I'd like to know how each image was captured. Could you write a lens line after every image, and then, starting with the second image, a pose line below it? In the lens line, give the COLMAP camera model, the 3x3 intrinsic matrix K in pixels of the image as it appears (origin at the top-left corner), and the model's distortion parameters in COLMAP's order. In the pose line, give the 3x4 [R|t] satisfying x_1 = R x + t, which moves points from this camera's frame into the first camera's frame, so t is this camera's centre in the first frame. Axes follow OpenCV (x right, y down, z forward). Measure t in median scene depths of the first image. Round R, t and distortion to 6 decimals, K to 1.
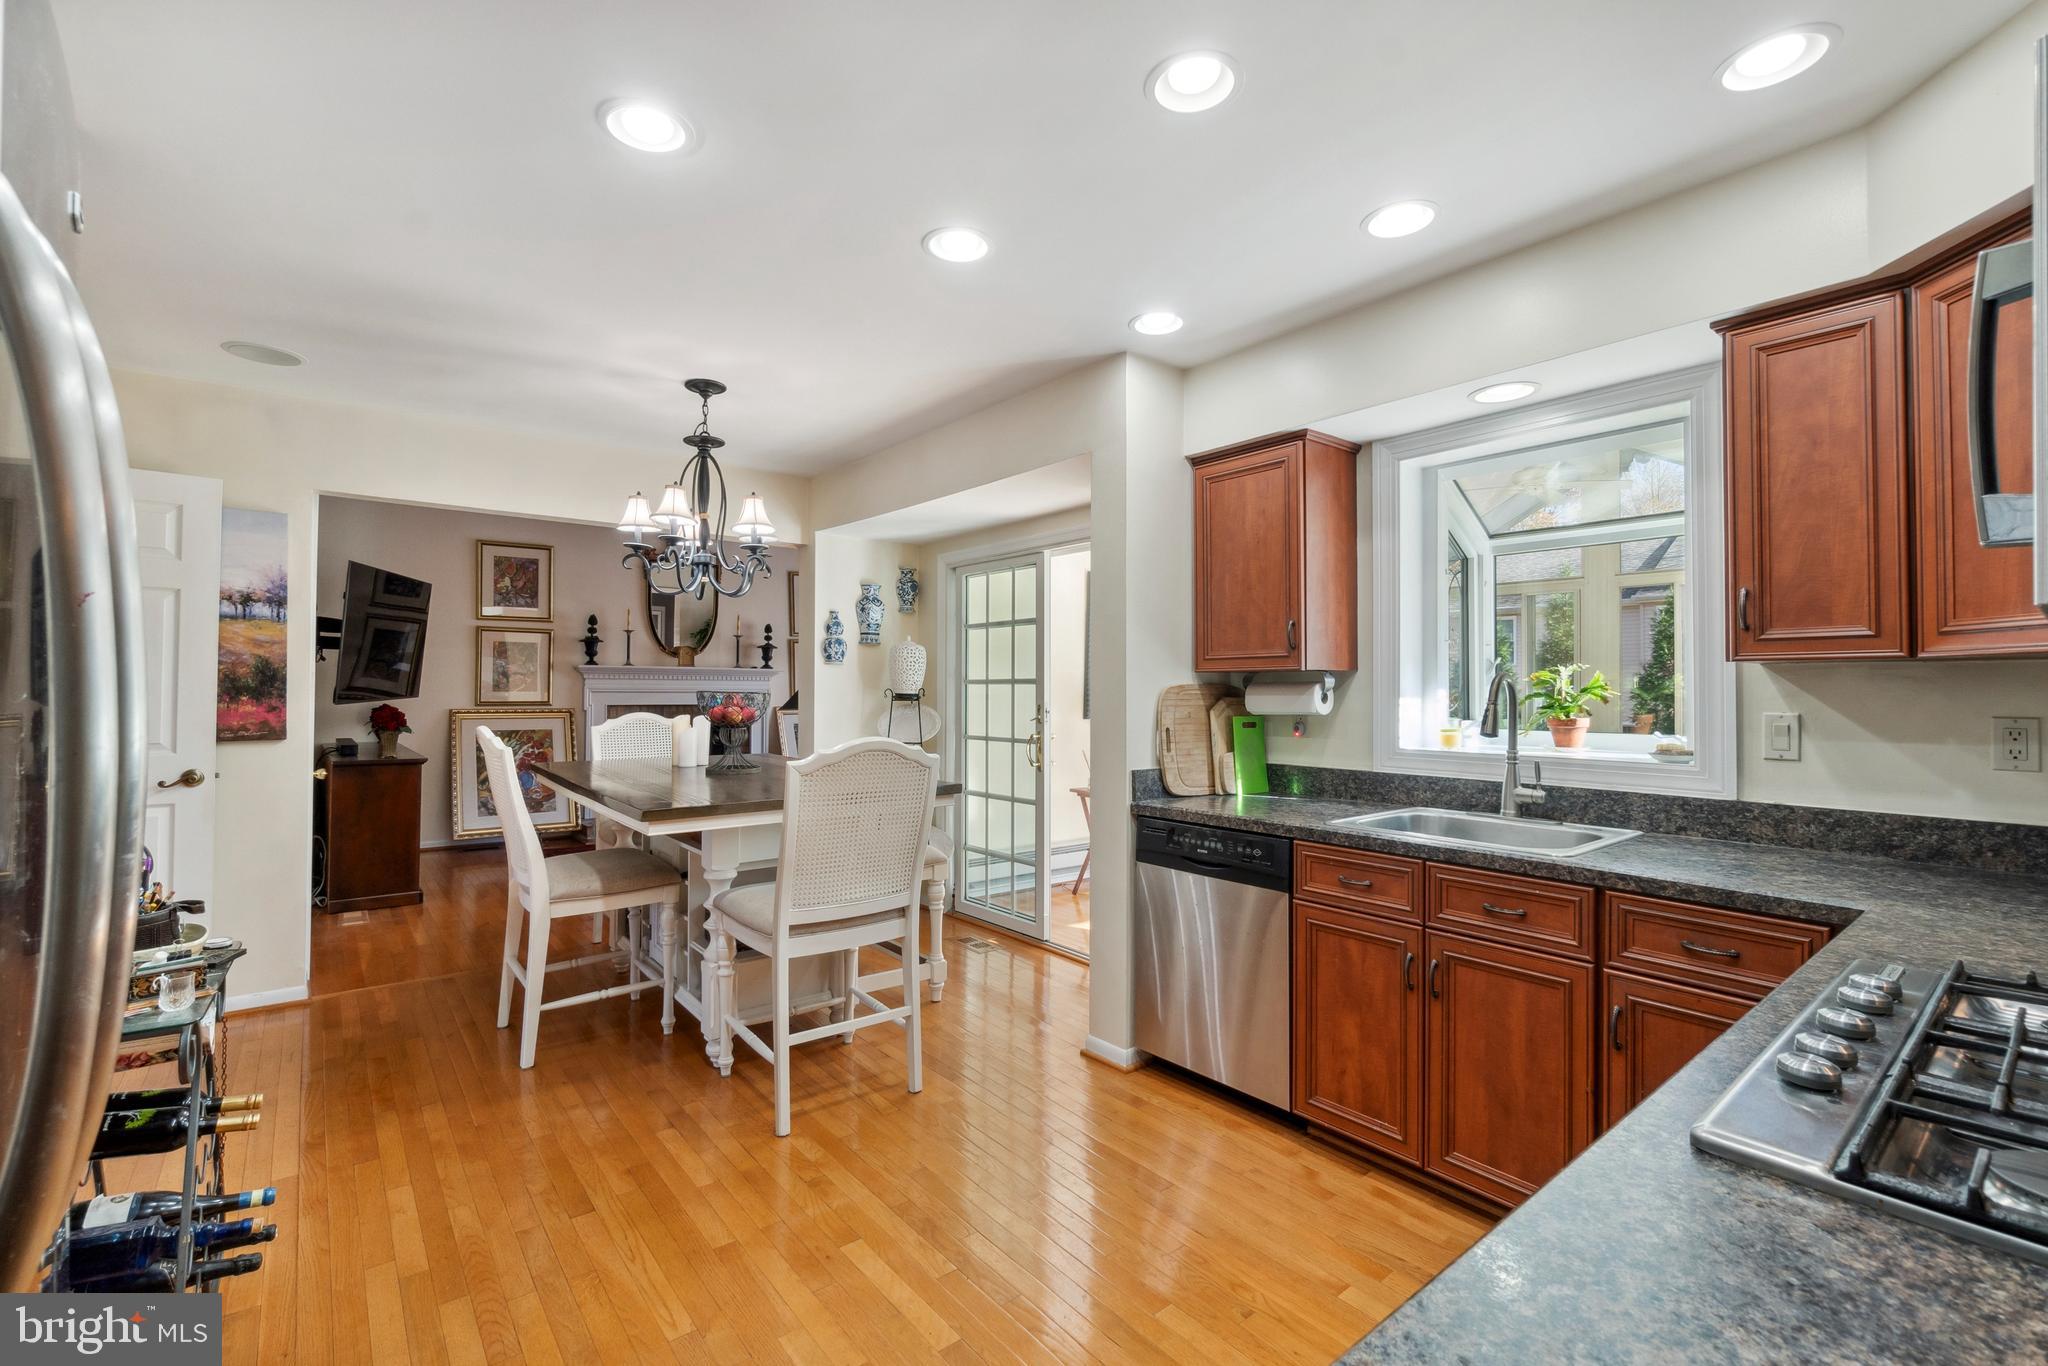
lens RADIAL K [[912.7, 0, 1027.8], [0, 912.7, 684.5], [0, 0, 1]] dist [-0.004548, -0.001264]
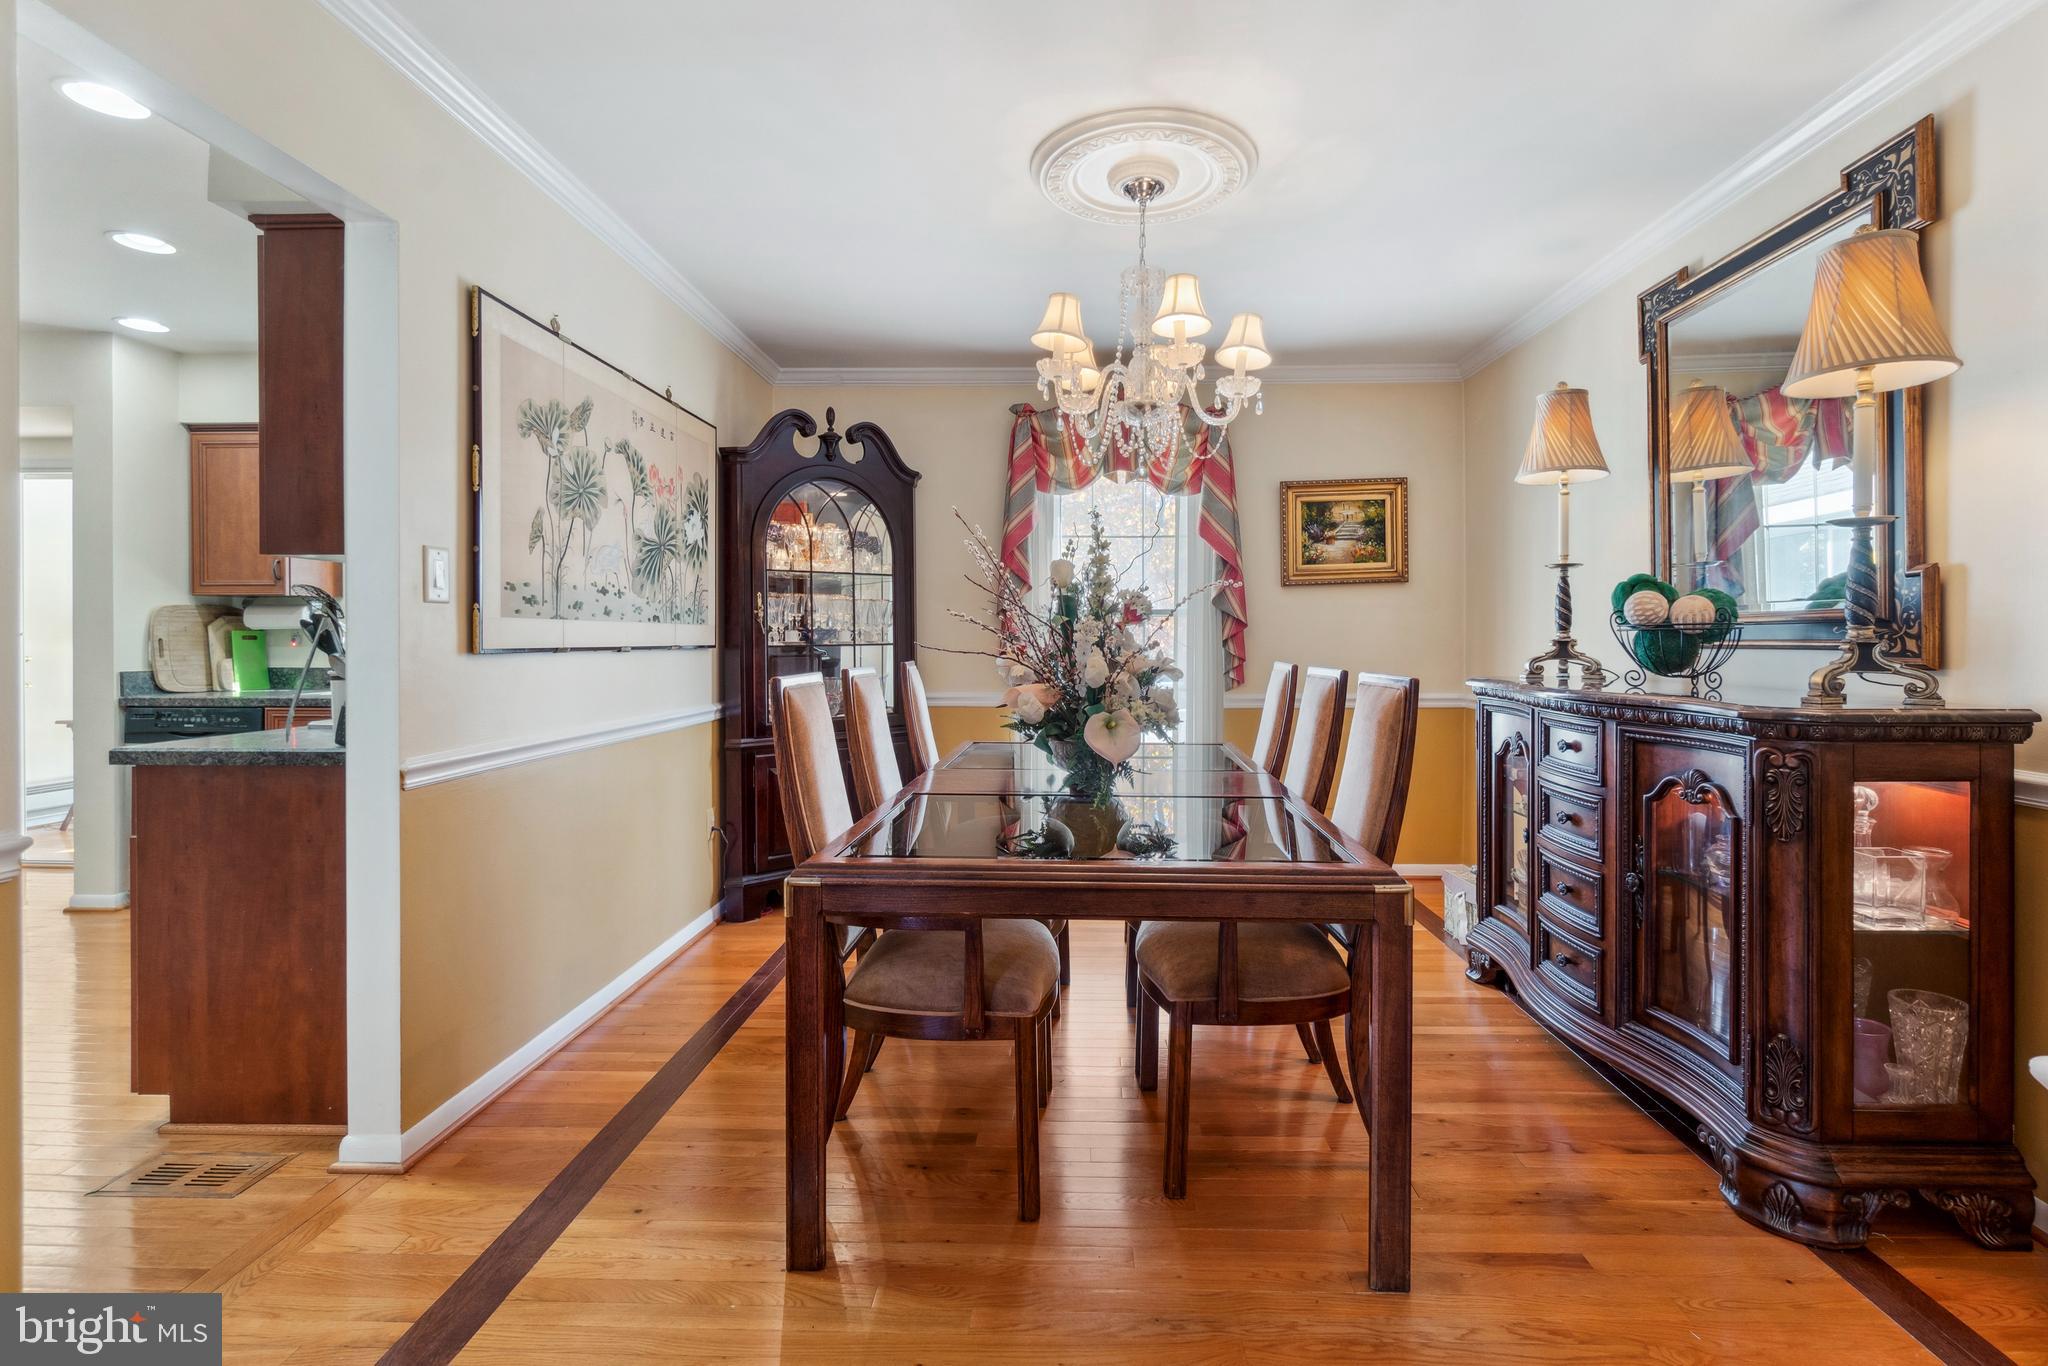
lens RADIAL K [[912.7, 0, 1033.8], [0, 912.7, 642.6], [0, 0, 1]] dist [-0.004548, -0.001264]
pose [[0.648063, -0.006548, 0.761558, -0.019290], [-0.007134, 0.999867, 0.014668, 0.025708], [-0.761553, -0.014939, 0.647930, -0.714367]]
